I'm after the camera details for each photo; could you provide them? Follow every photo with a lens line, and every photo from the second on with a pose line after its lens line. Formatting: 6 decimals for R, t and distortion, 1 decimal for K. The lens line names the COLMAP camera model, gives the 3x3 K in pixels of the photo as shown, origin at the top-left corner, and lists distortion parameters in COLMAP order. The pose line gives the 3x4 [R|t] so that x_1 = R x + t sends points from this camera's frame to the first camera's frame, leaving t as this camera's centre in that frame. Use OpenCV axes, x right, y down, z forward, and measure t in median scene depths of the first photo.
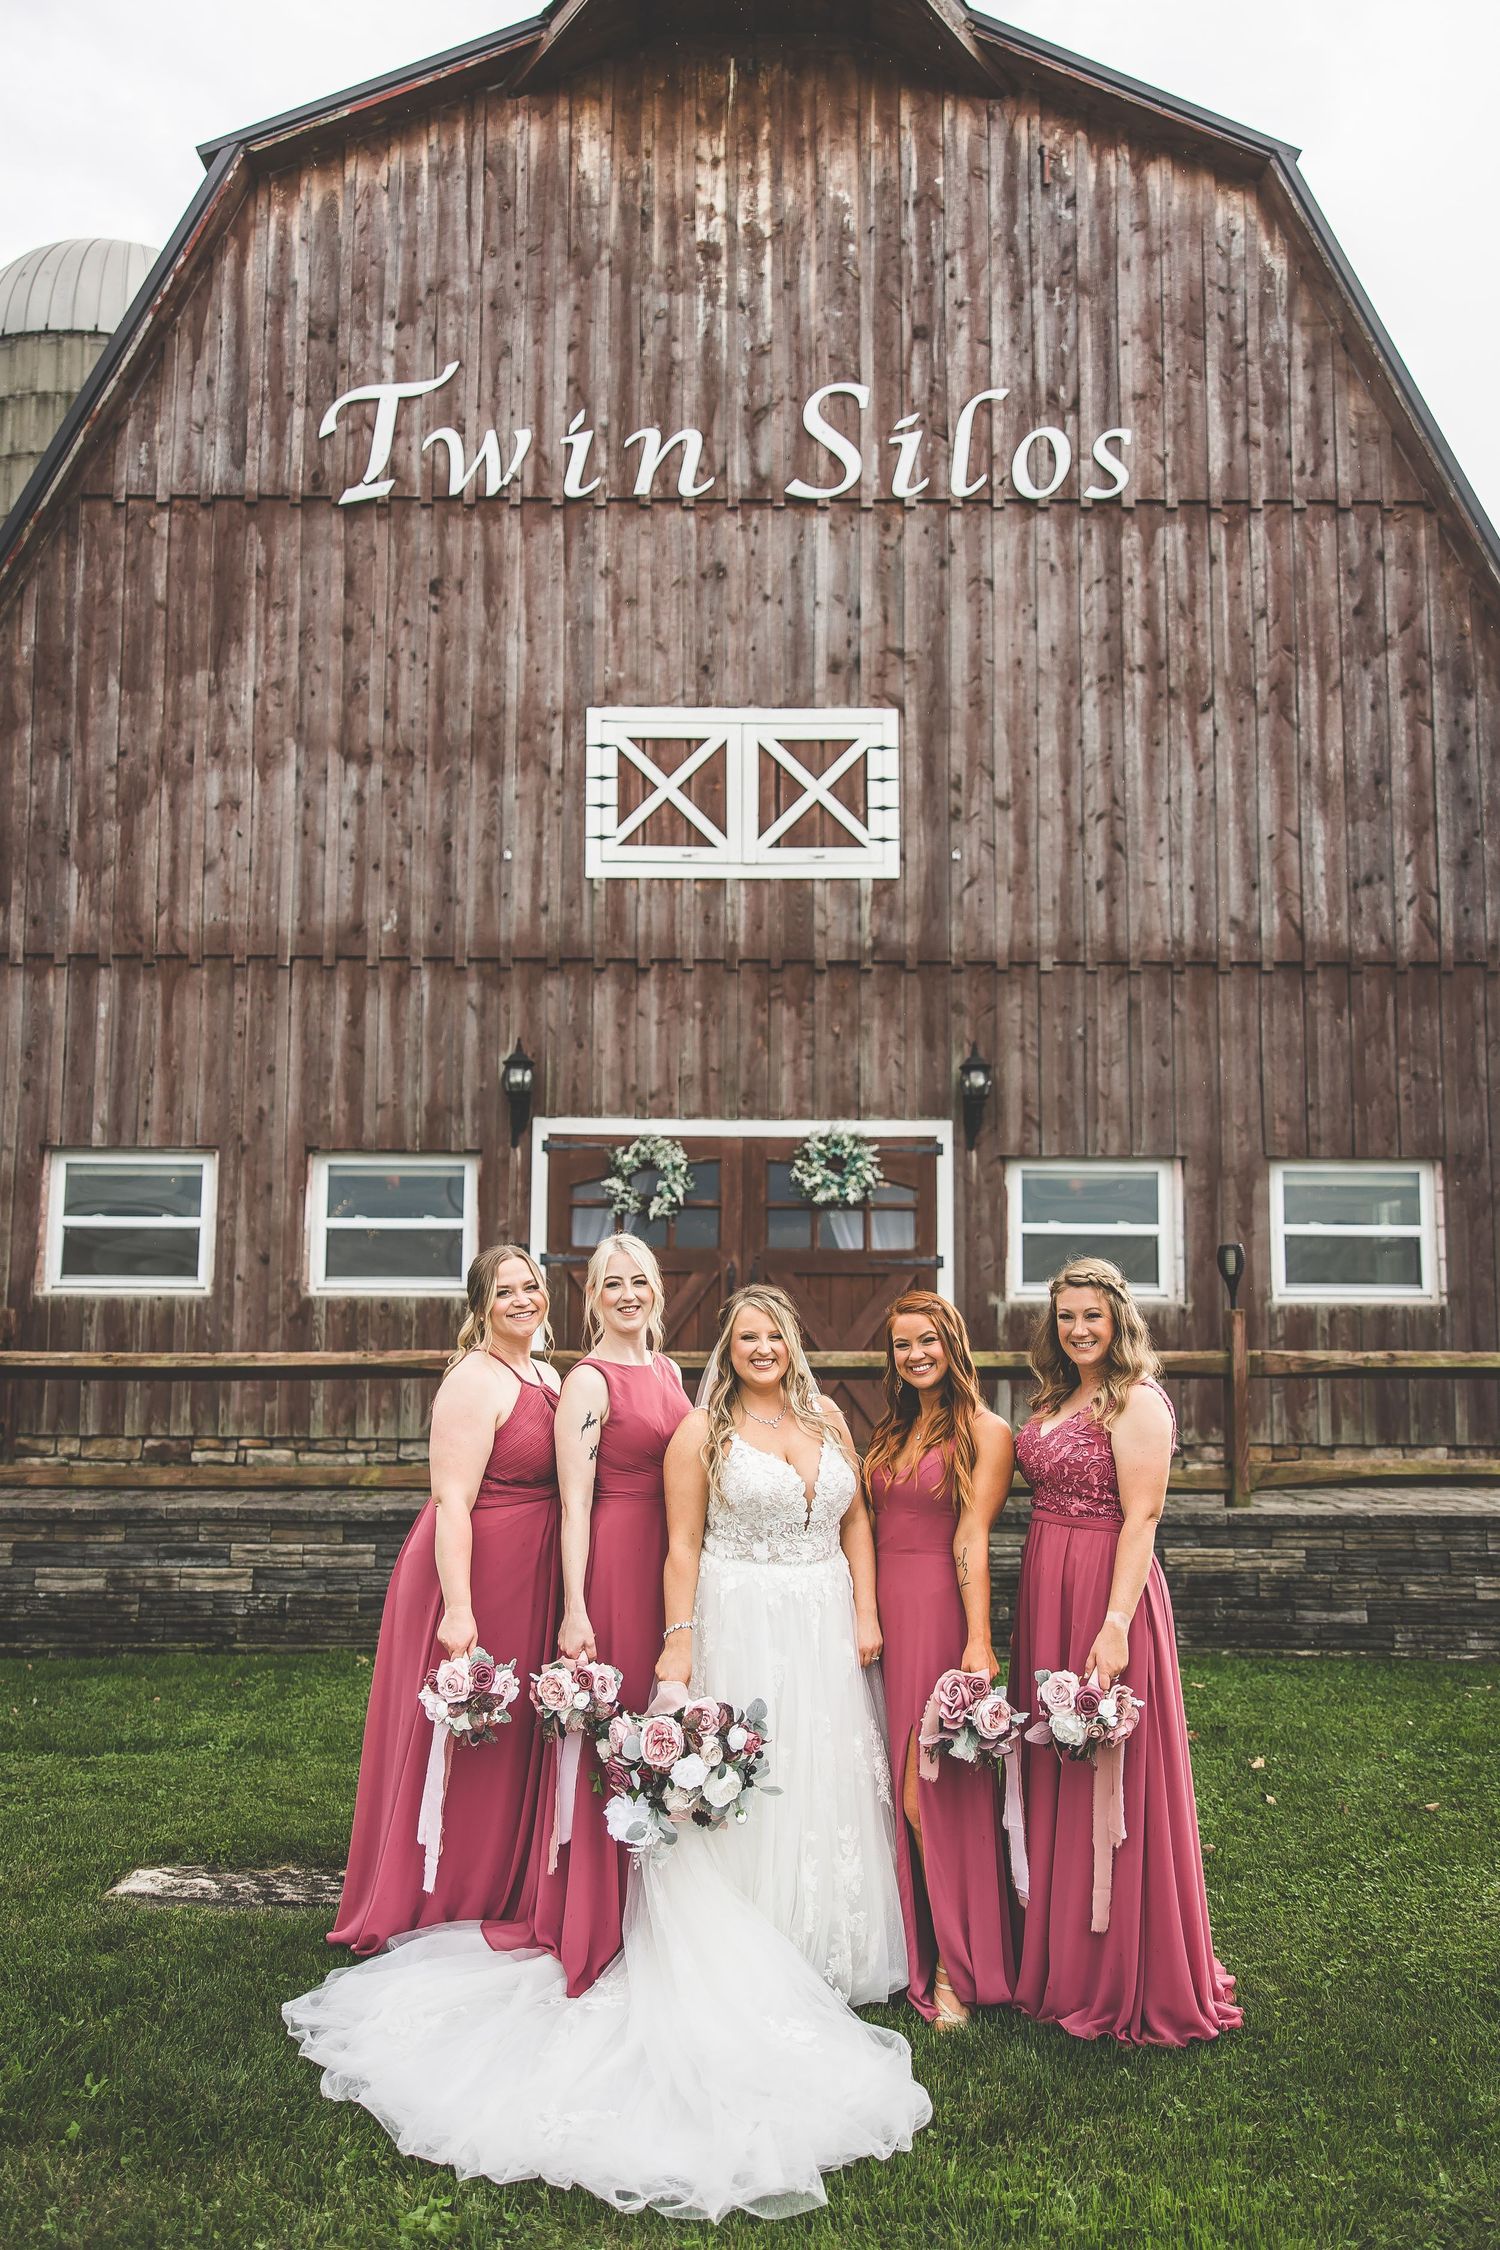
lens RADIAL K [[1792.9, 0, 747.6], [0, 1792.9, 1171.5], [0, 0, 1]] dist [0.014568, -0.007451]
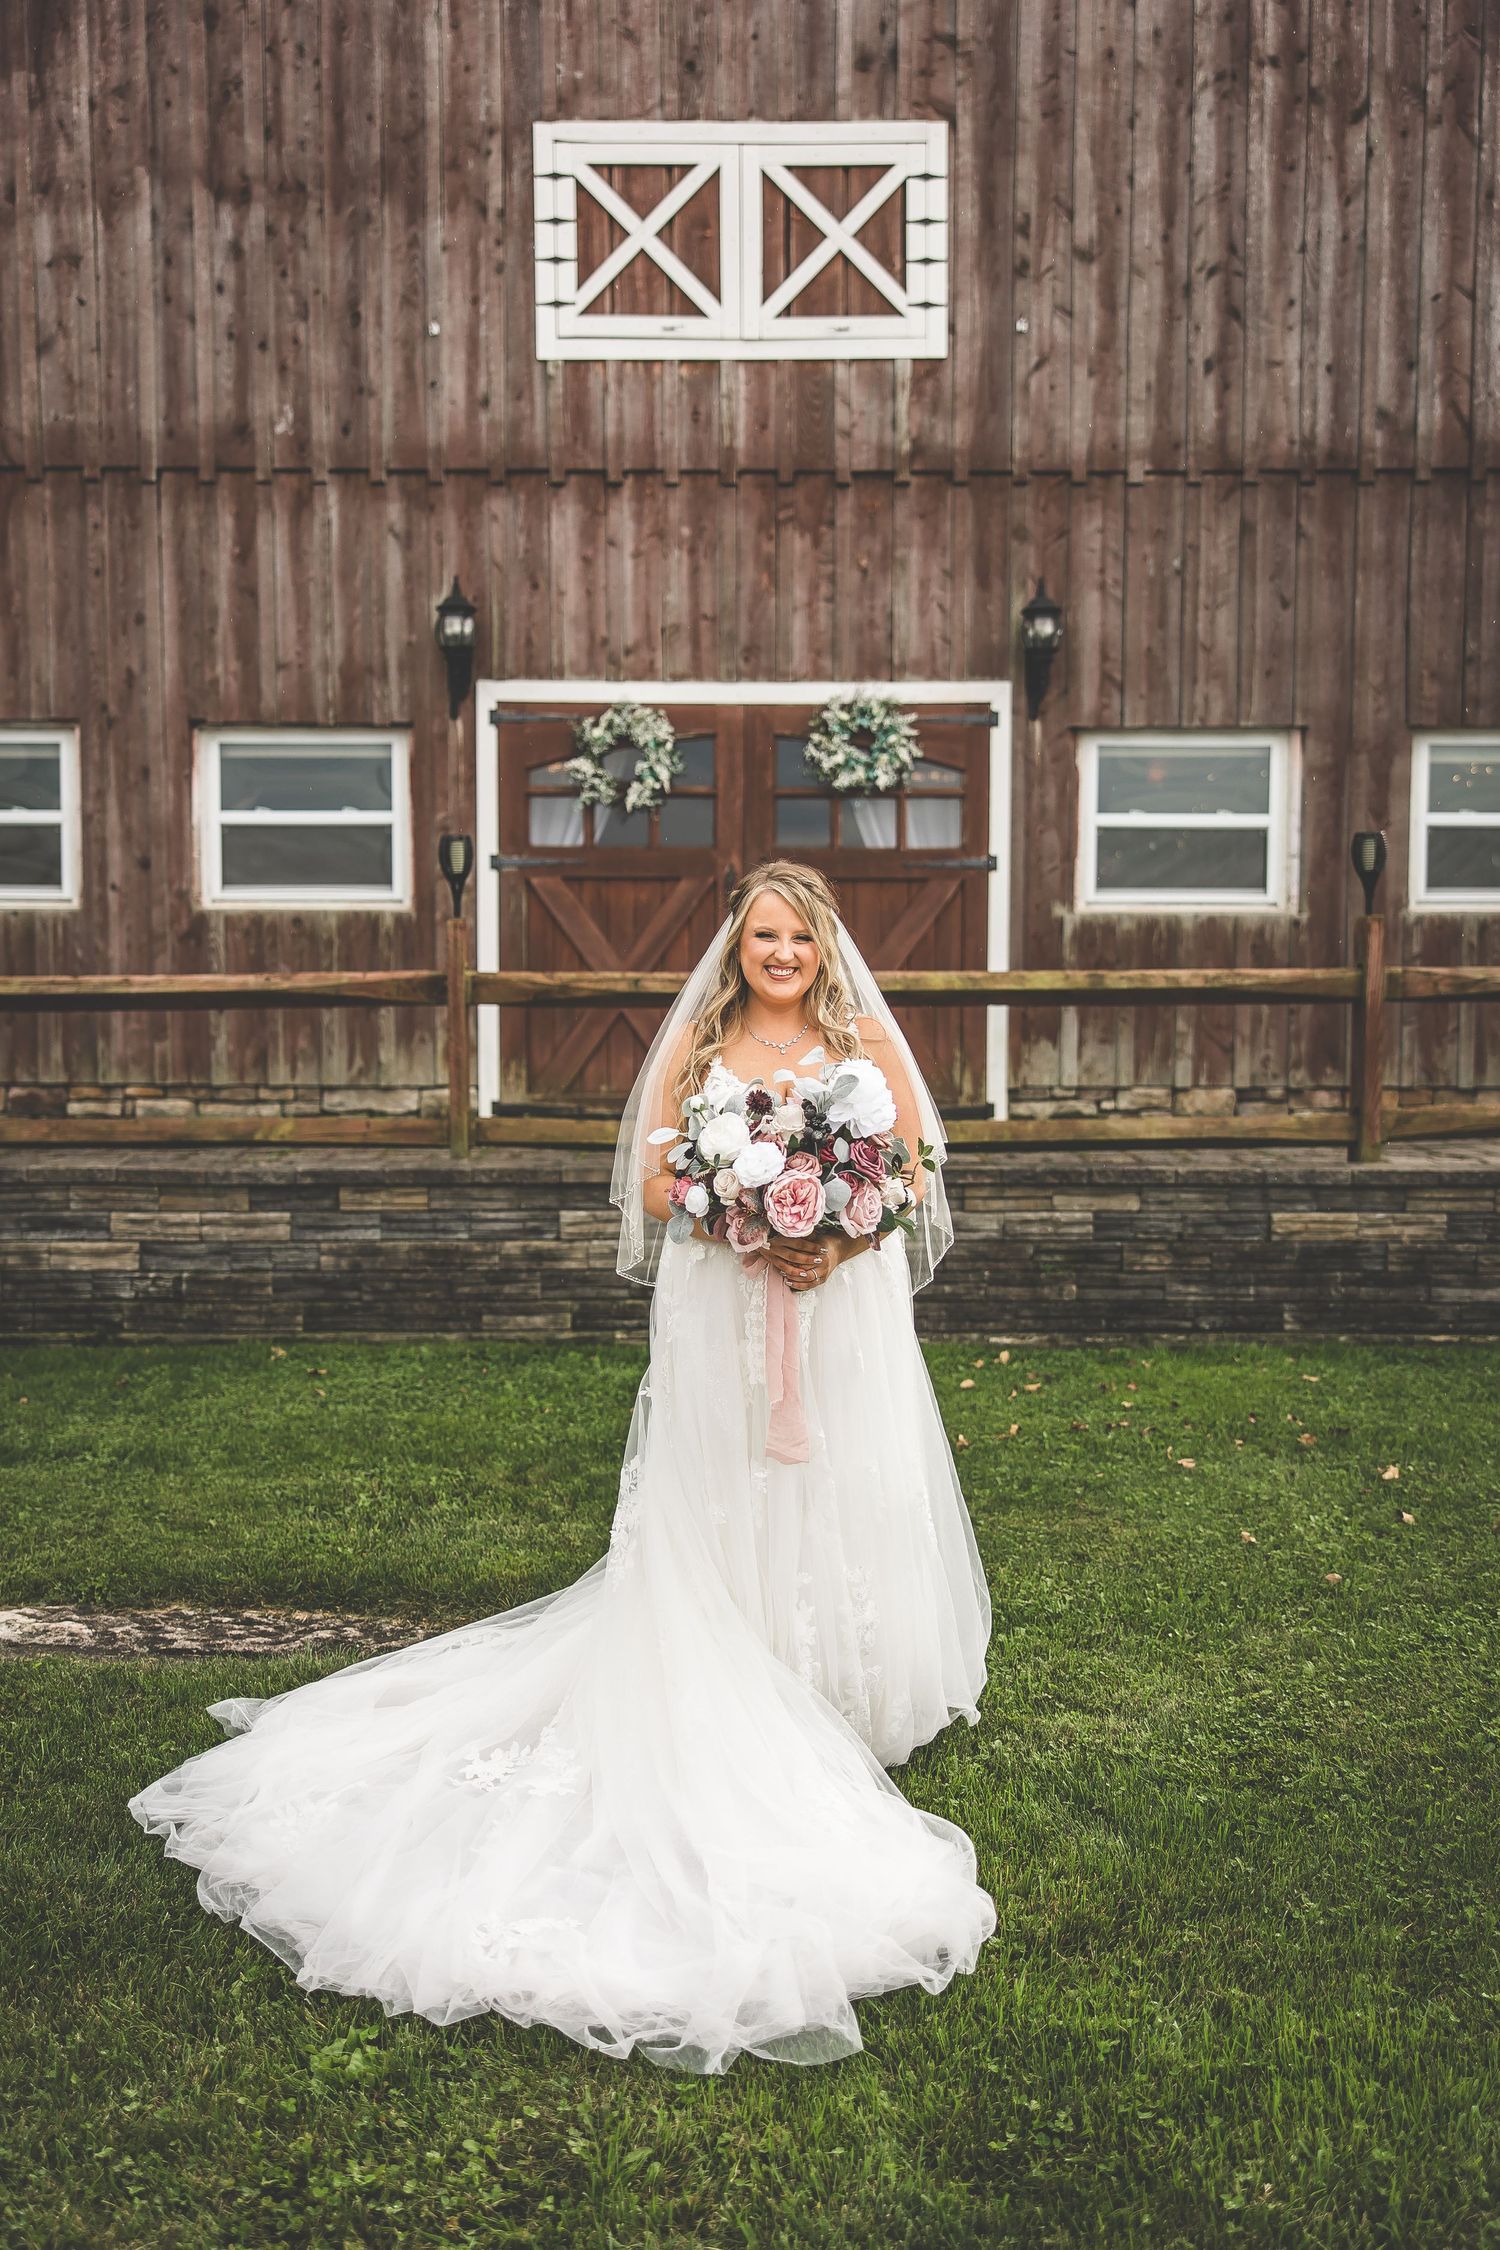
lens RADIAL K [[2153.6, 0, 739.5], [0, 2153.6, 1138.5], [0, 0, 1]] dist [0.019008, 0.000000]
pose [[0.999973, -0.004746, -0.005572, -0.000299], [0.005620, 0.985559, 0.169240, 0.008476], [0.004688, -0.169267, 0.985559, 0.036673]]
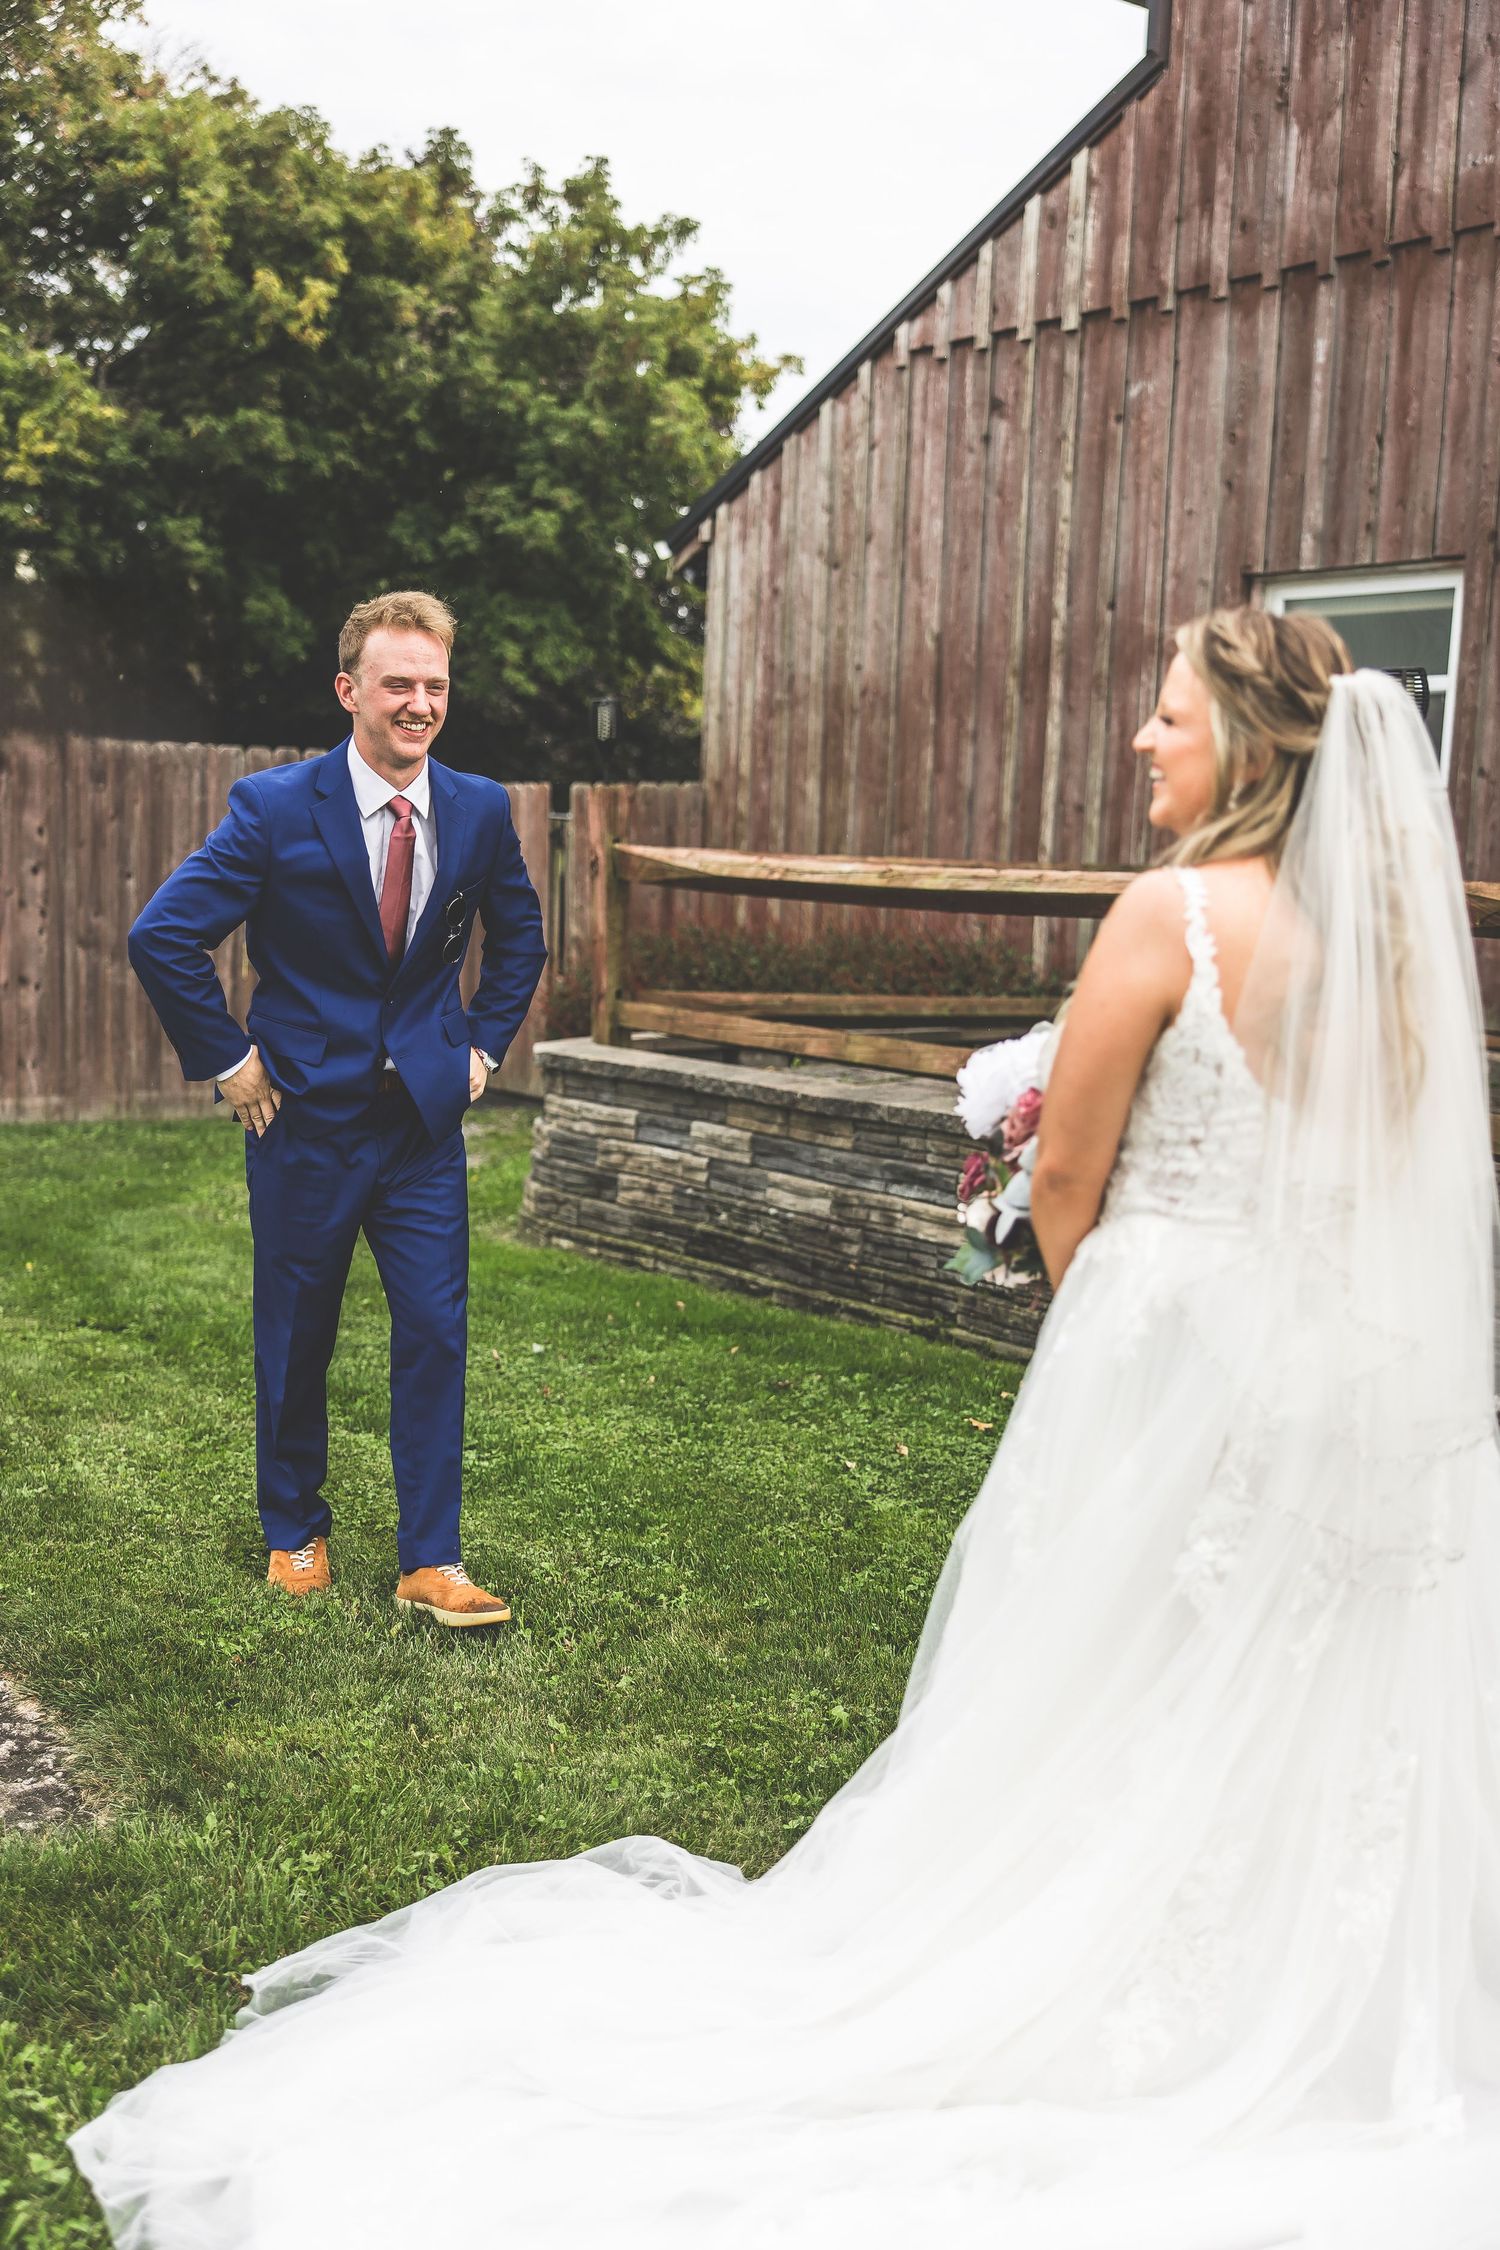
lens RADIAL K [[2383.7, 0, 749.0], [0, 2383.7, 1126.5], [0, 0, 1]] dist [0.006663, 0.000000]
pose [[0.613207, 0.107335, -0.782596, 0.208183], [0.037256, 0.985693, 0.164382, 0.034470], [0.789043, -0.129957, 0.600435, 0.294320]]
